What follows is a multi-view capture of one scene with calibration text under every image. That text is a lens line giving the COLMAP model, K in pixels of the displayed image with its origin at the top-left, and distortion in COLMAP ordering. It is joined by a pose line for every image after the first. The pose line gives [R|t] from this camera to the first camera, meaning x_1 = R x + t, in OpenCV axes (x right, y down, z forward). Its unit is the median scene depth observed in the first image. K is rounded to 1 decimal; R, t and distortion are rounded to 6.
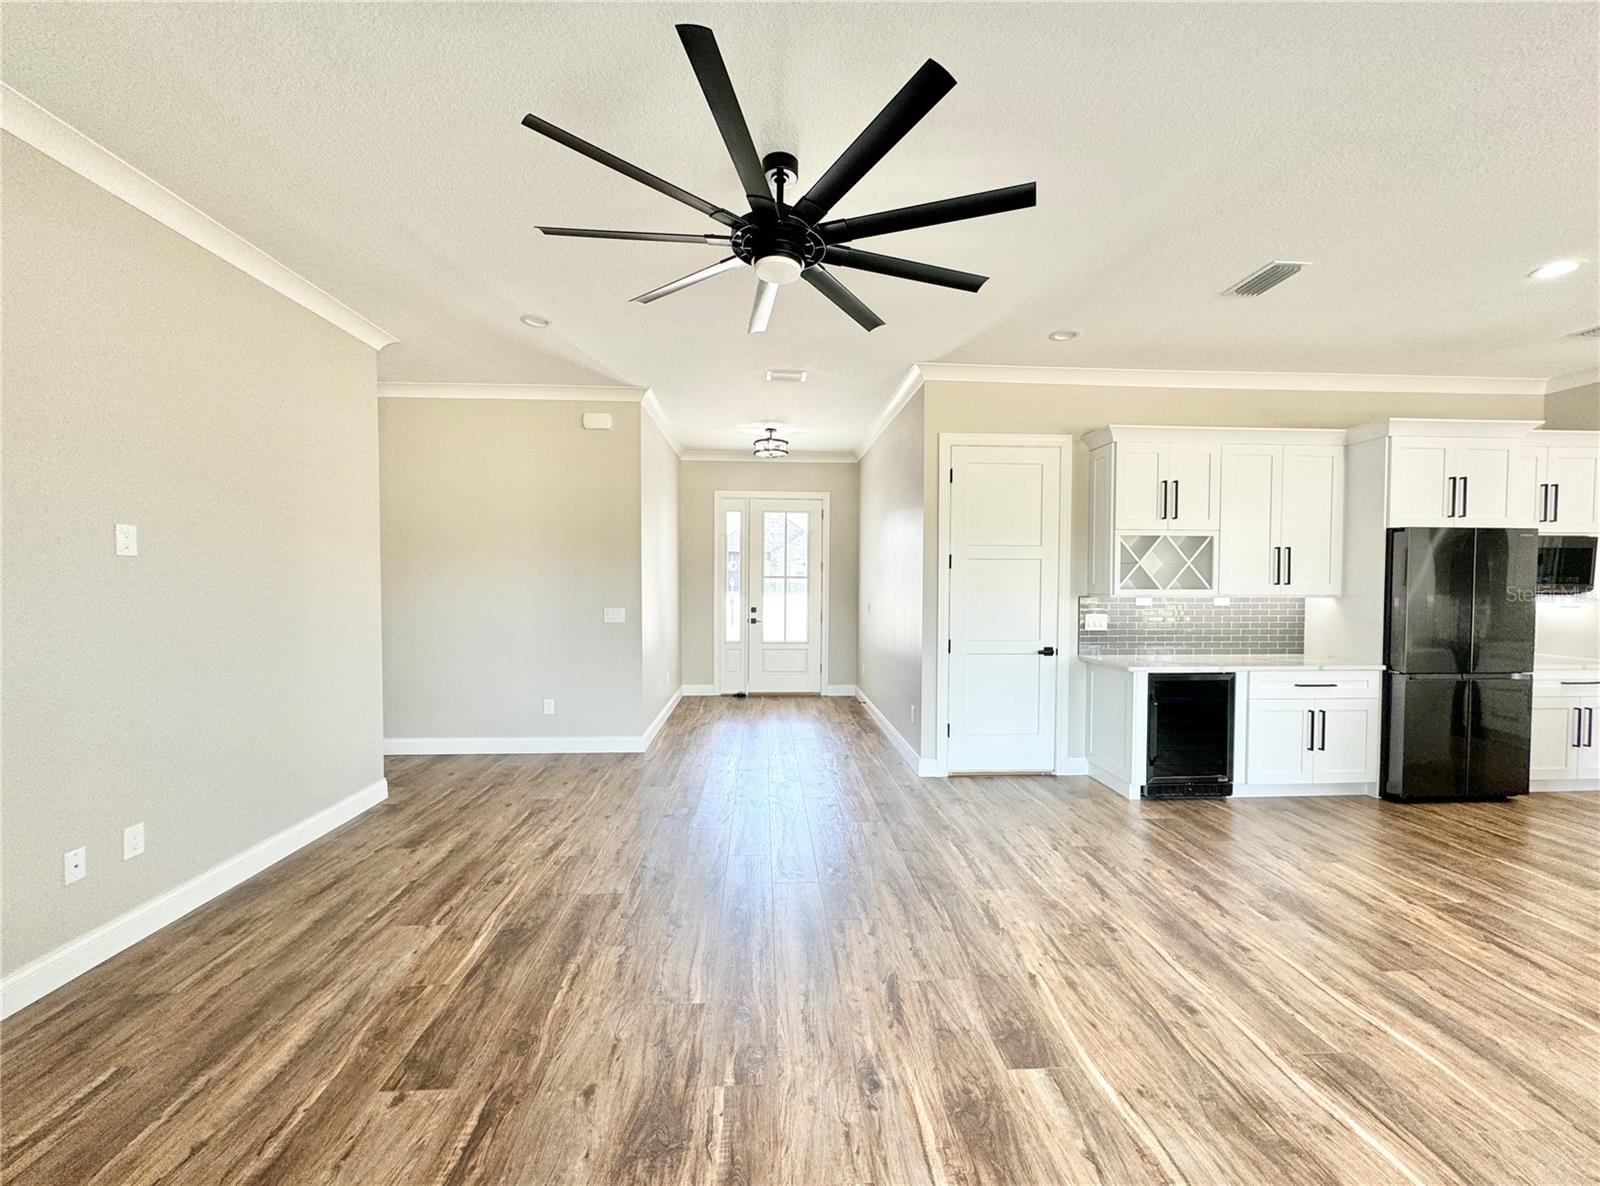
lens RADIAL K [[632.6, 0, 801.4], [0, 632.6, 600.1], [0, 0, 1]] dist [-0.002842, -0.000102]
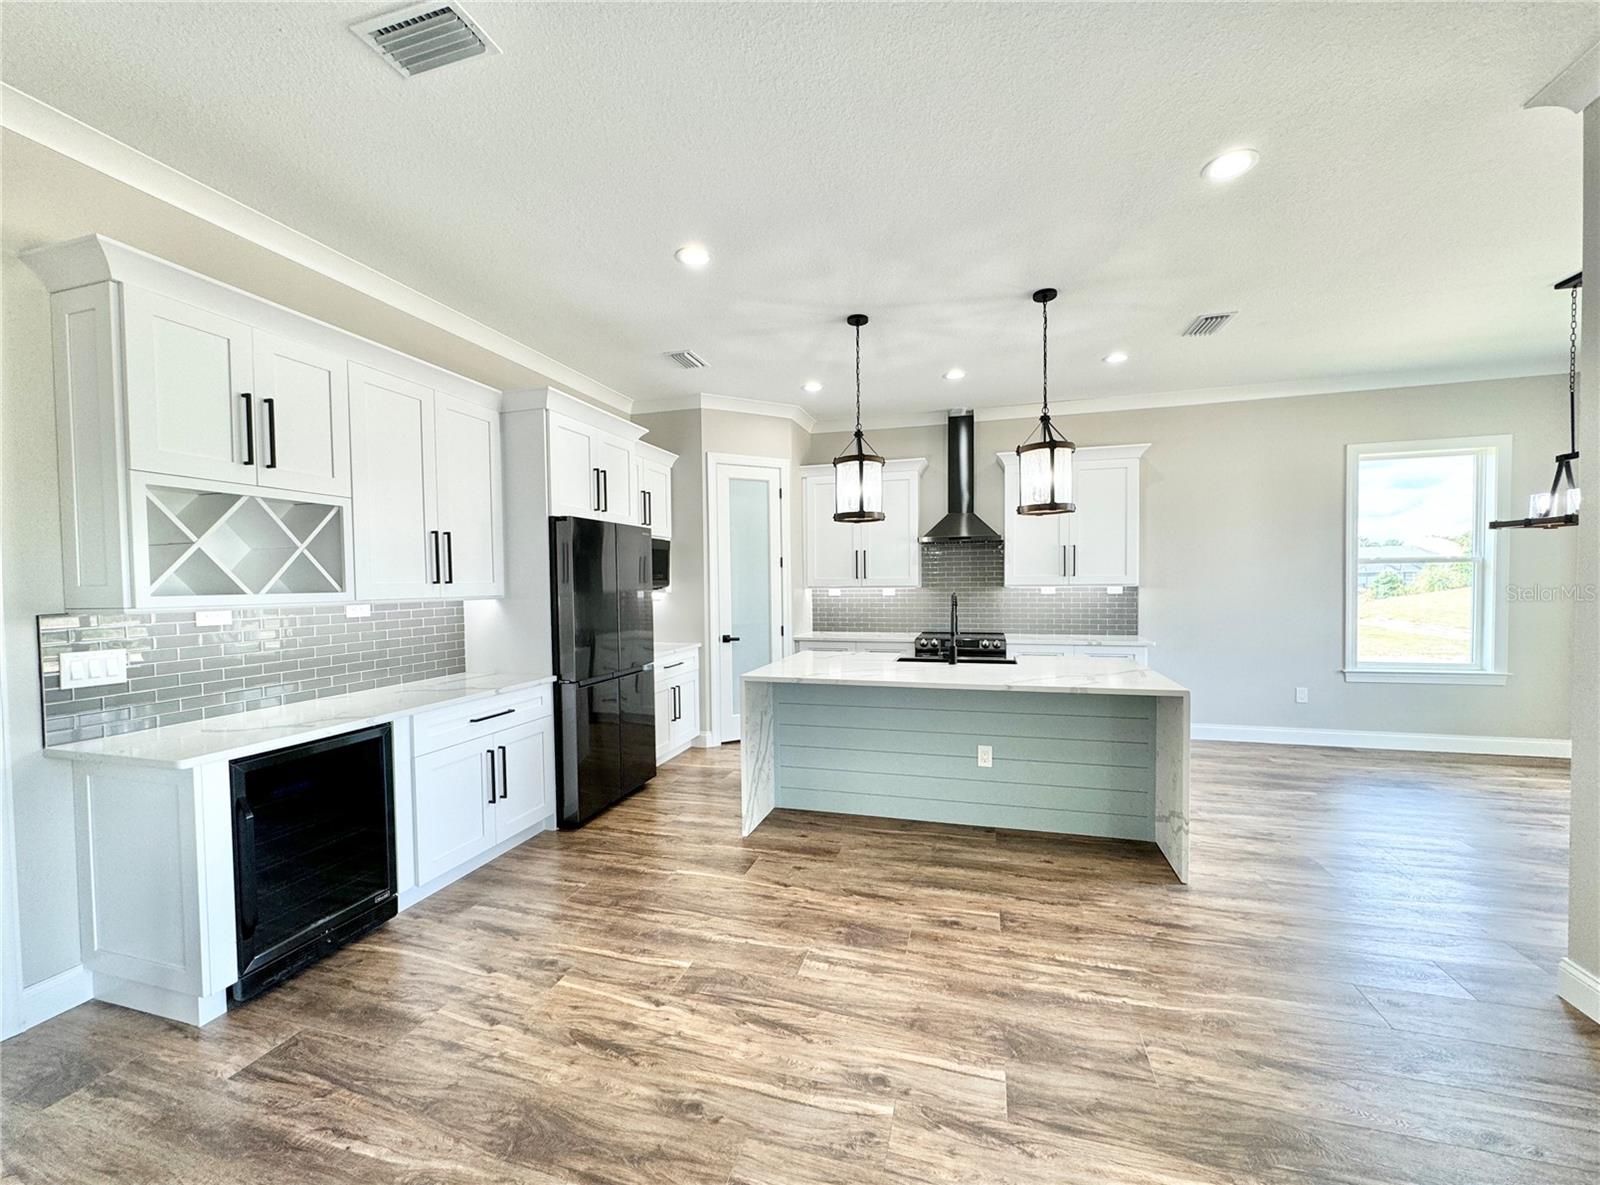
lens RADIAL K [[632.6, 0, 801.4], [0, 632.6, 599.6], [0, 0, 1]] dist [-0.002842, -0.000102]
pose [[0.335085, -0.033721, 0.941584, 0.228848], [0.041474, 0.998919, 0.021015, -0.004395], [-0.941275, 0.032009, 0.336122, 0.391452]]
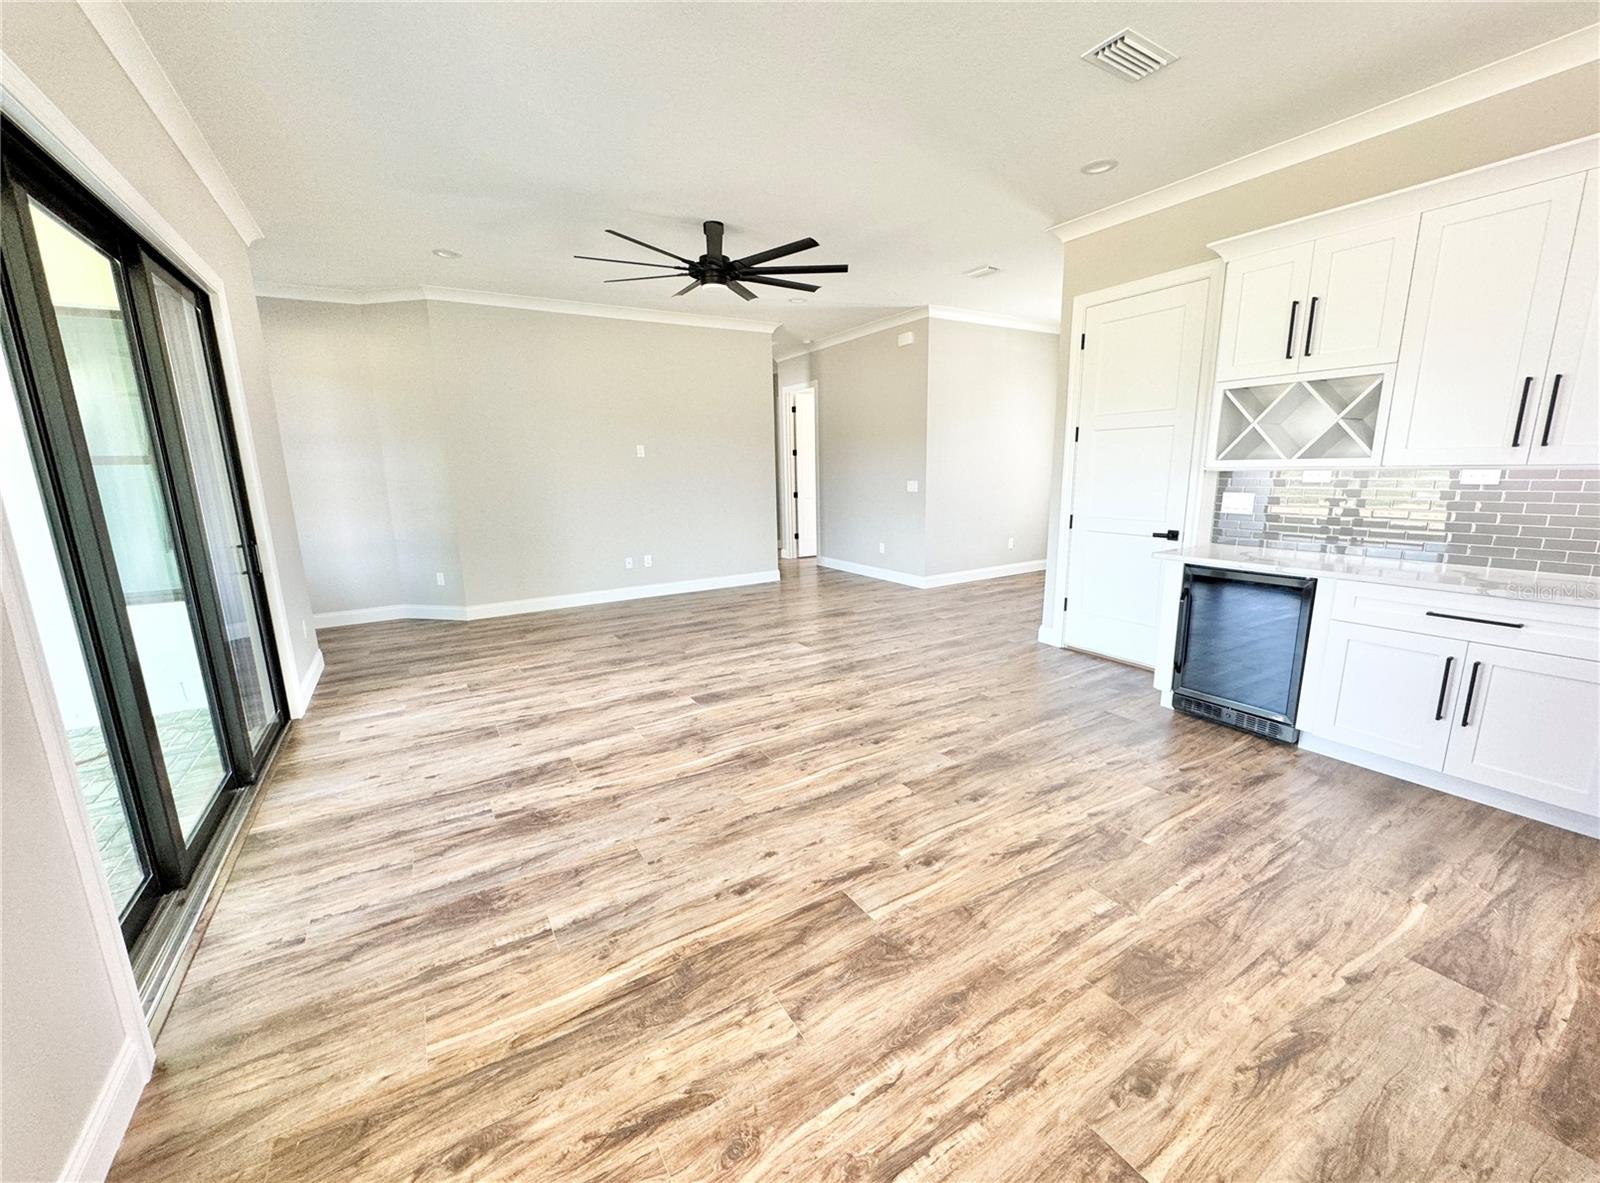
lens RADIAL K [[632.6, 0, 801.4], [0, 632.6, 598.6], [0, 0, 1]] dist [-0.002842, -0.000102]
pose [[0.471429, 0.168774, -0.865604, 1.022666], [-0.004820, 0.981996, 0.188843, 0.006197], [0.881891, -0.084853, 0.463755, 0.165754]]
